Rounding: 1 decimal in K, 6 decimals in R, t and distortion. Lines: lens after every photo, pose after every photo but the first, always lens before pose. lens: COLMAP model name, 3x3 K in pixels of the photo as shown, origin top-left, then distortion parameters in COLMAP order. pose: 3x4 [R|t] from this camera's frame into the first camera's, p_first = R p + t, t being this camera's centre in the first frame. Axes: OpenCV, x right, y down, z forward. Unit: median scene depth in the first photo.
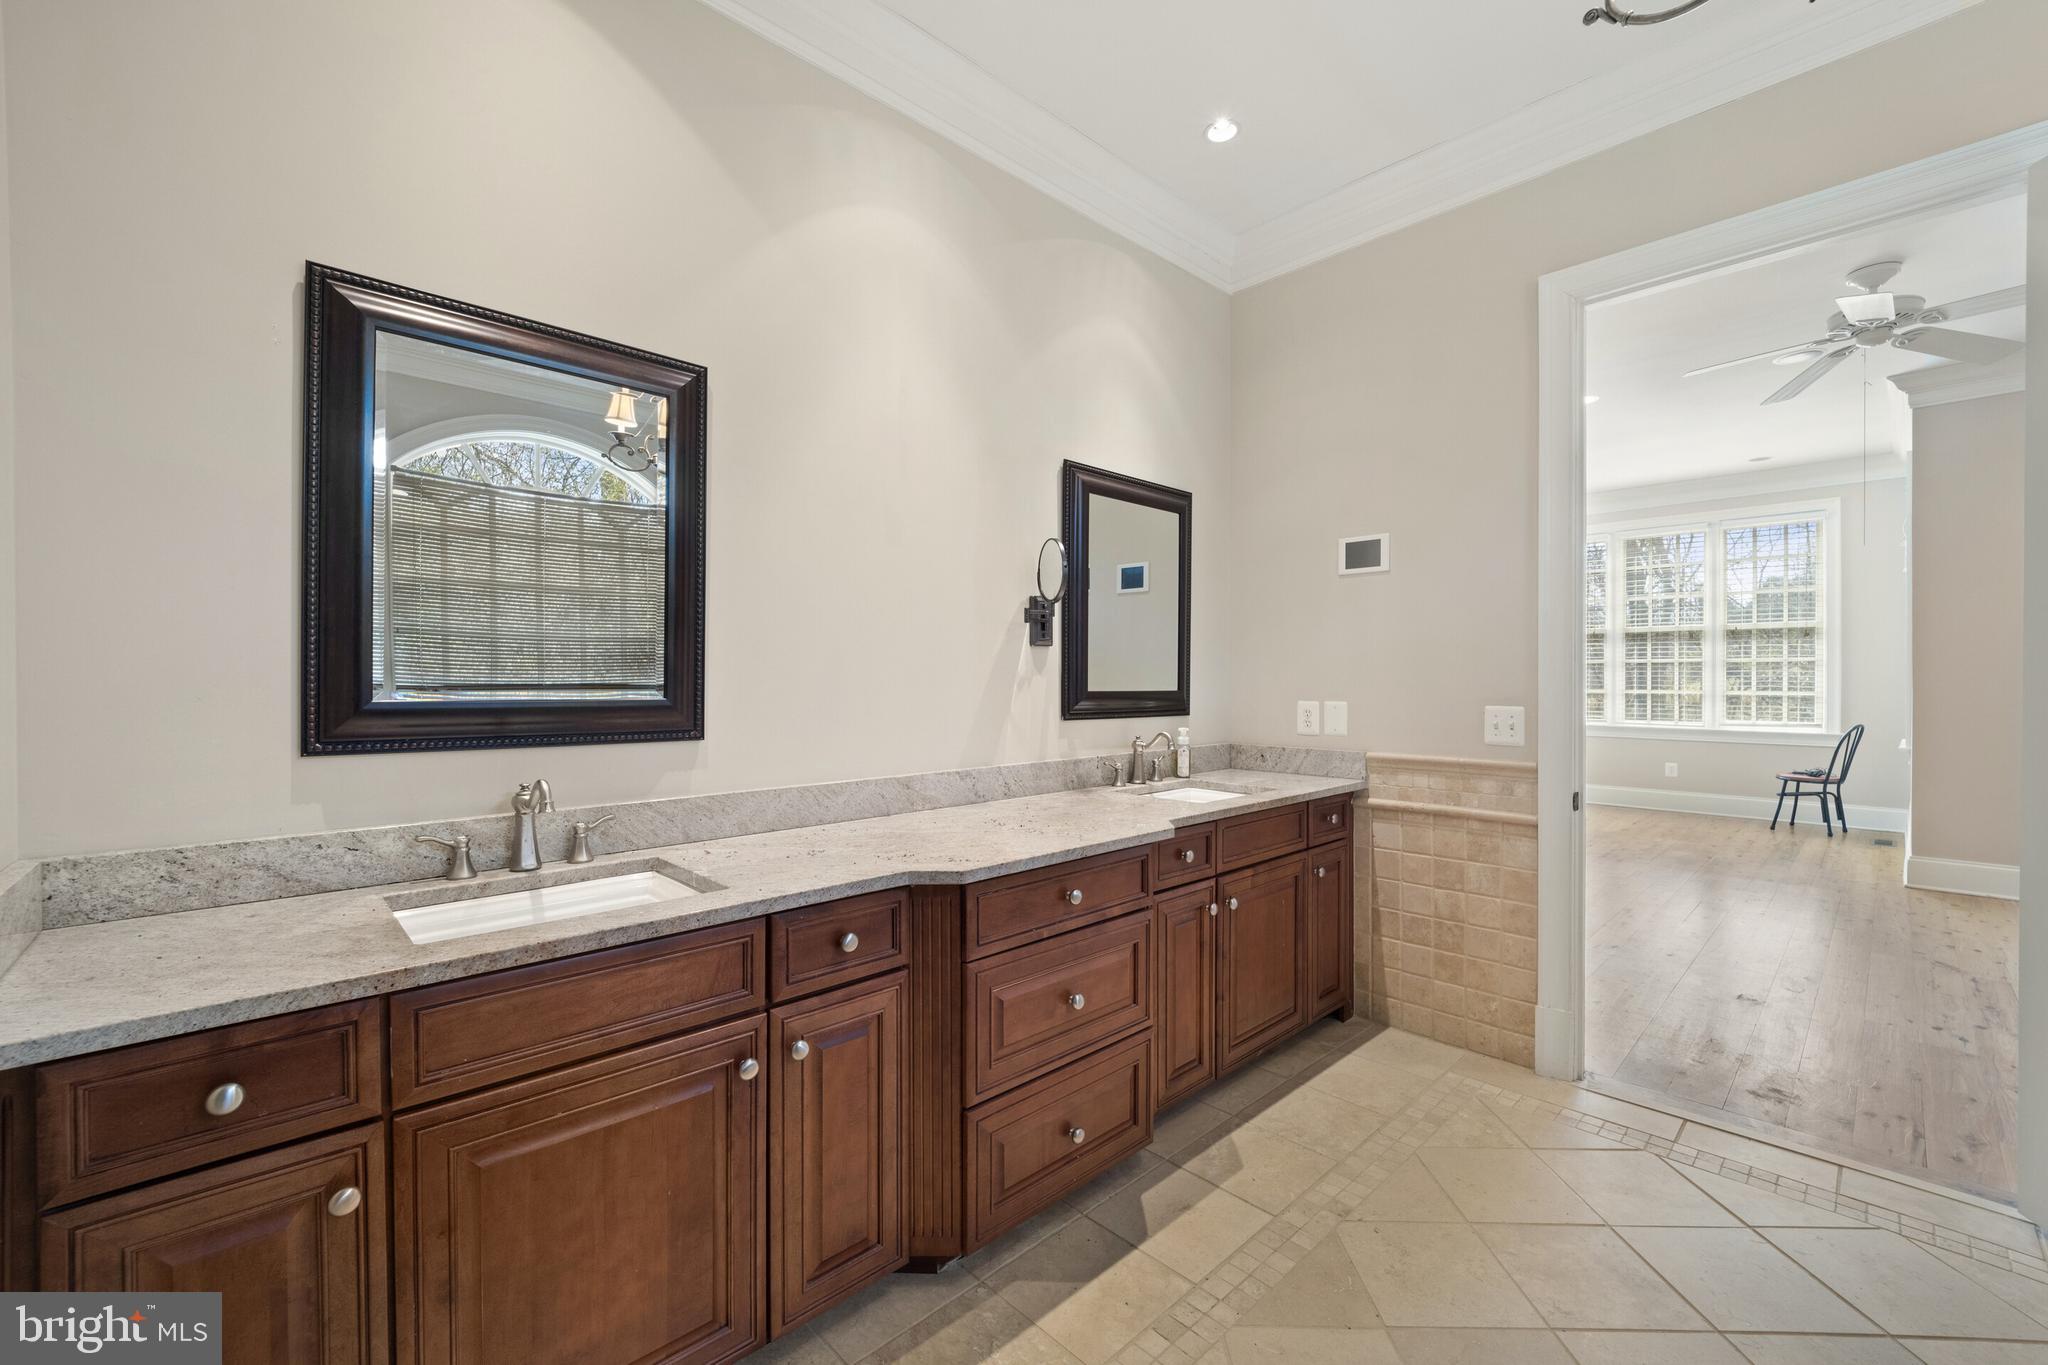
lens RADIAL K [[824.1, 0, 1018.5], [0, 824.1, 685.9], [0, 0, 1]] dist [0.000857, -0.000287]
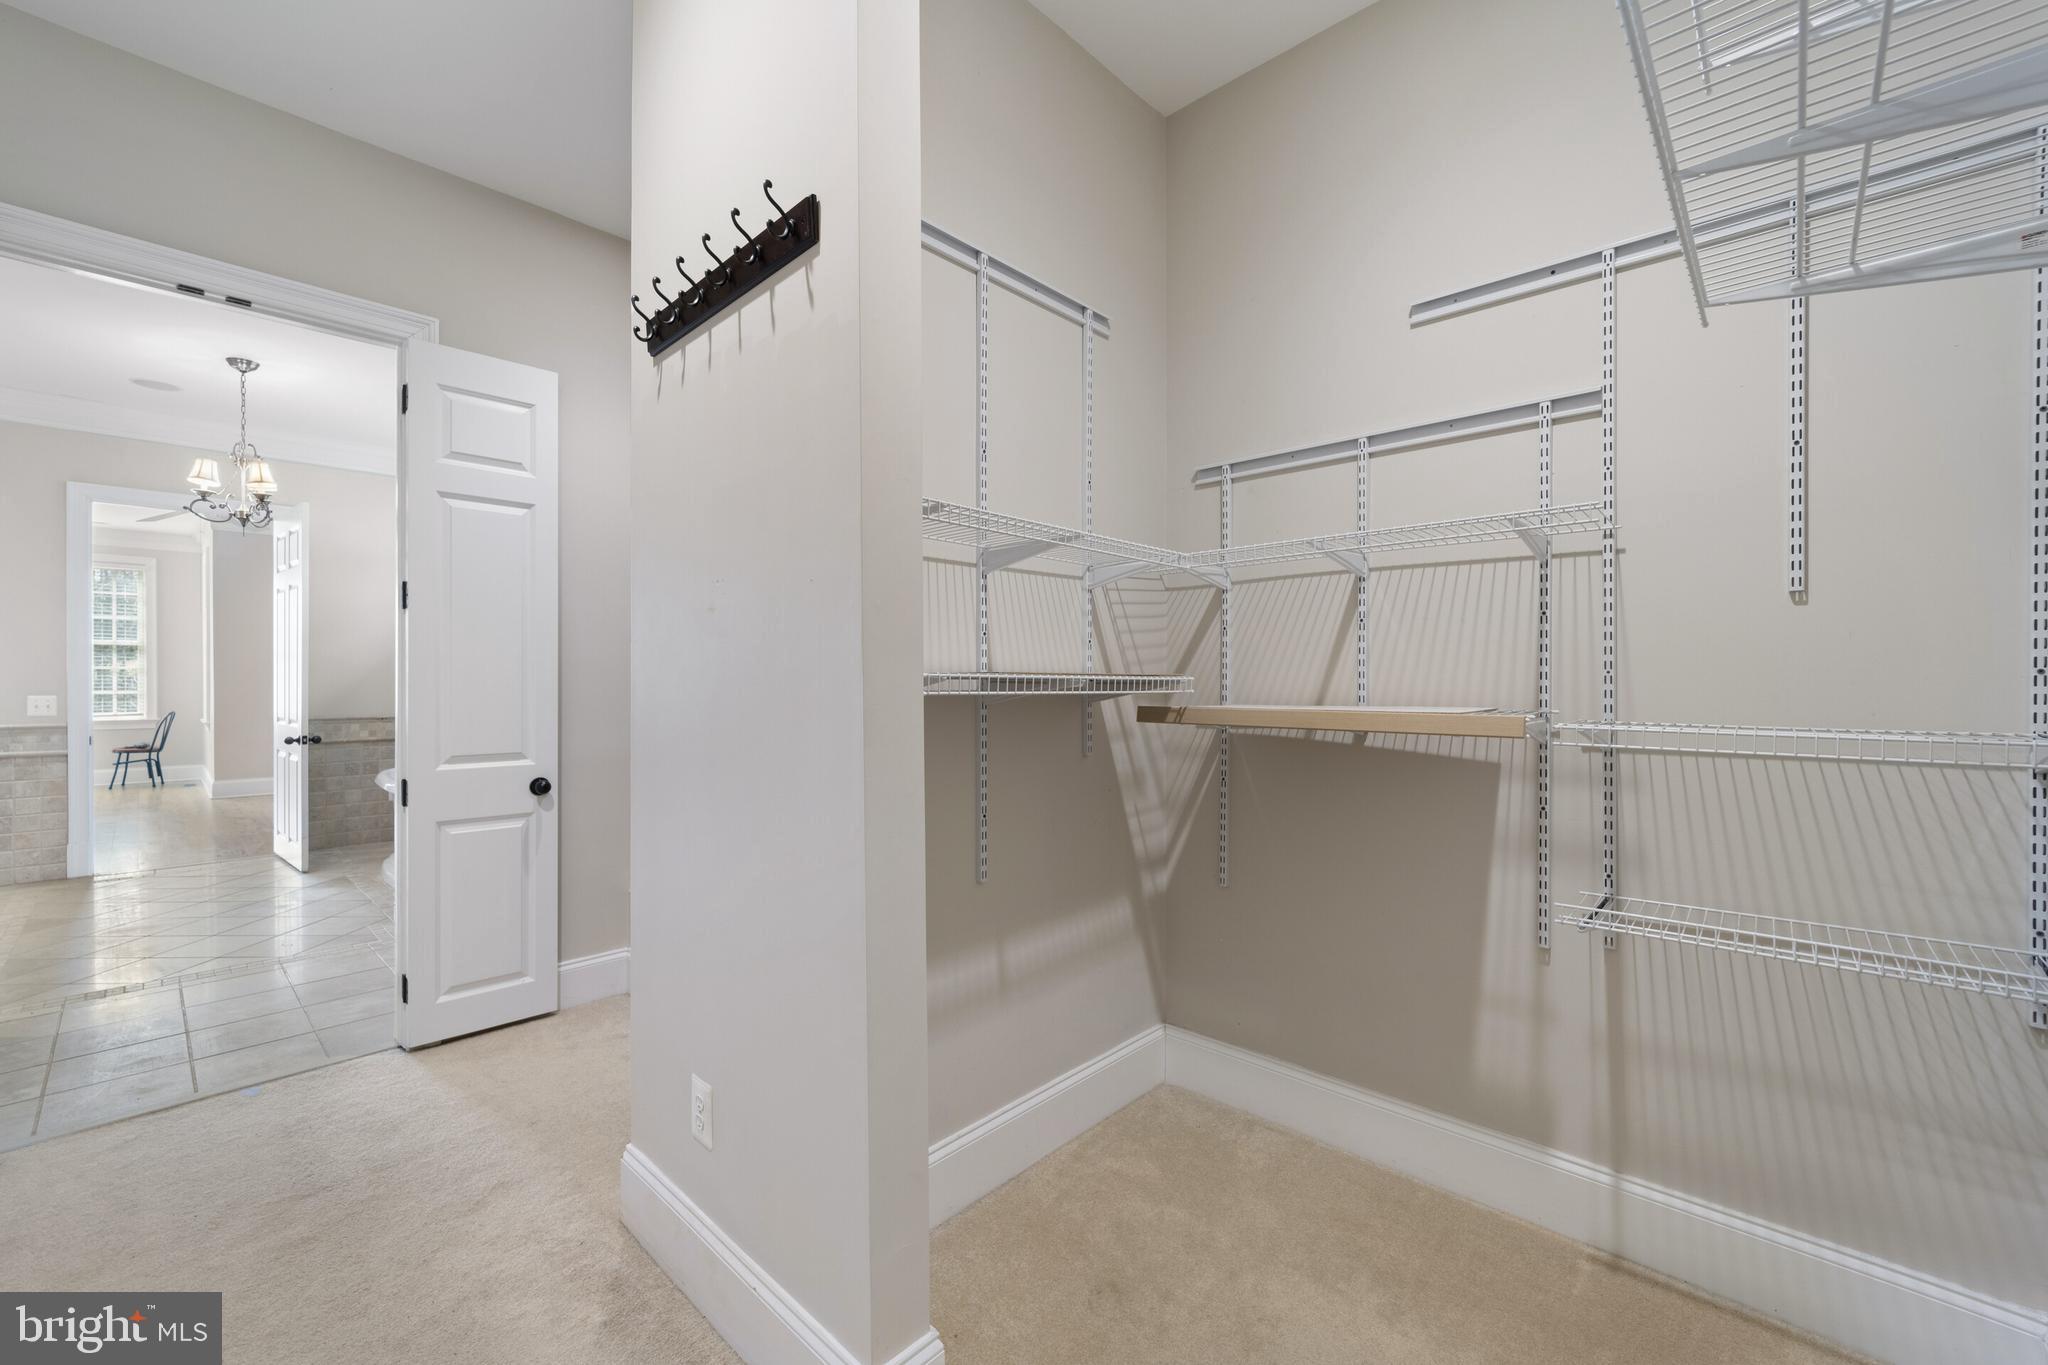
lens RADIAL K [[824.1, 0, 1018.5], [0, 824.1, 685.9], [0, 0, 1]] dist [0.000857, -0.000287]
pose [[-0.061828, -0.002732, 0.998083, -0.589824], [0.006082, 0.999977, 0.003114, 0.003926], [-0.998068, 0.006262, -0.061810, -0.460648]]
